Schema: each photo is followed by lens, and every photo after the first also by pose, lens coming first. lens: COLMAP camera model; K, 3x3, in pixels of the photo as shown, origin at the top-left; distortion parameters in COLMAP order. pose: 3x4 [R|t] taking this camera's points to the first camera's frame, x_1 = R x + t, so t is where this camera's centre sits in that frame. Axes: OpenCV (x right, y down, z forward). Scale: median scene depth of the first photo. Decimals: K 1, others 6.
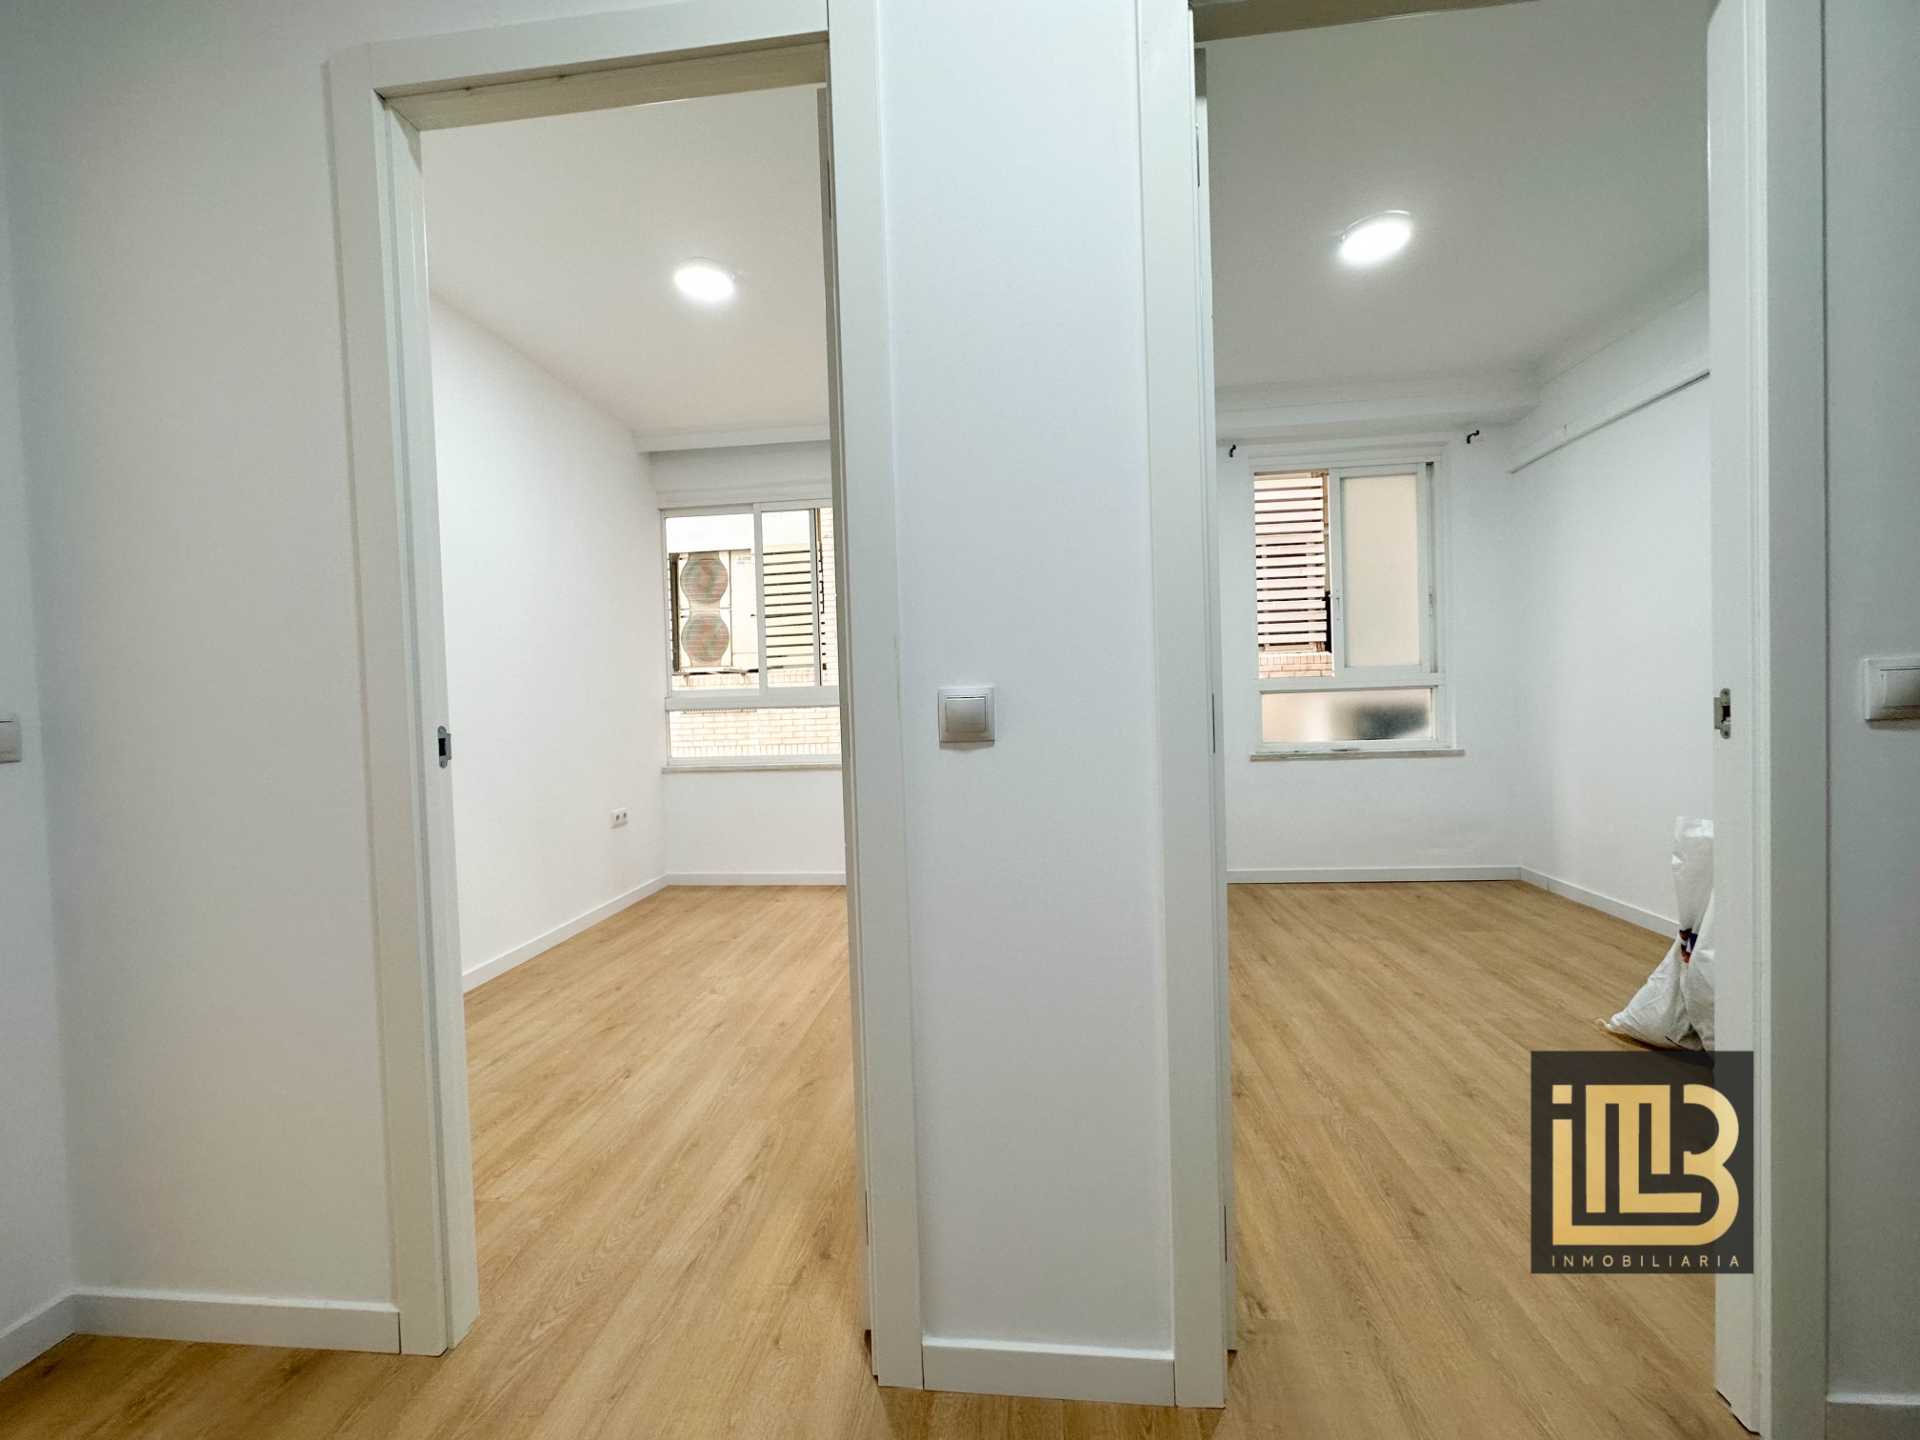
lens RADIAL K [[767.6, 0, 961.4], [0, 767.6, 715.9], [0, 0, 1]] dist [-0.005233, 0.001459]
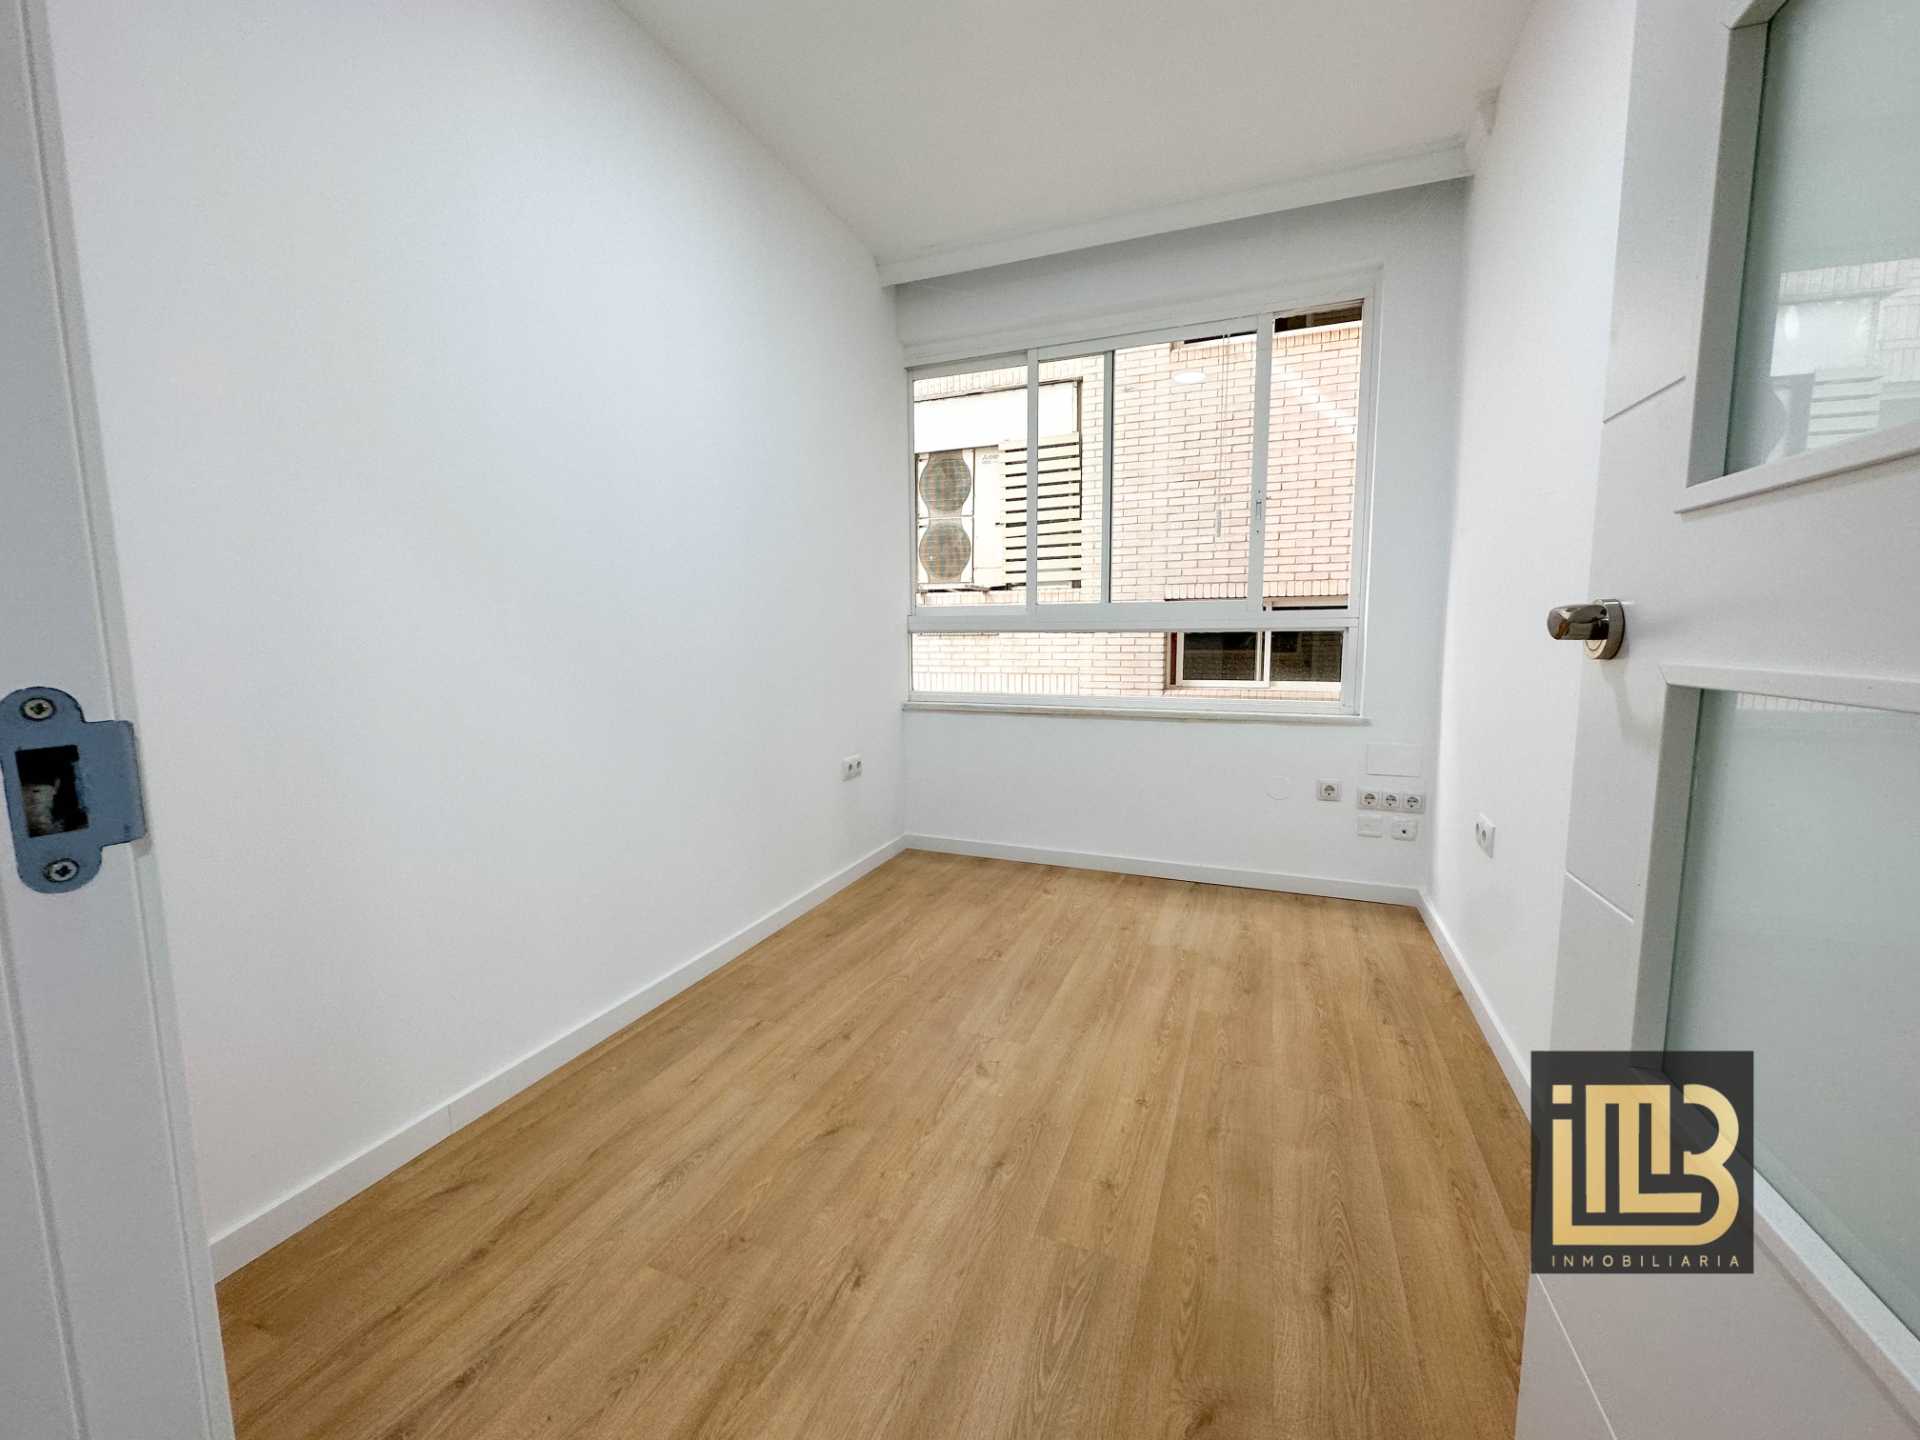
lens RADIAL K [[767.6, 0, 959.9], [0, 767.6, 668.8], [0, 0, 1]] dist [-0.005233, 0.001459]
pose [[0.960150, 0.031361, -0.277721, -0.153035], [-0.021036, 0.998975, 0.040079, -0.003452], [0.278693, -0.032639, 0.959825, 0.342757]]
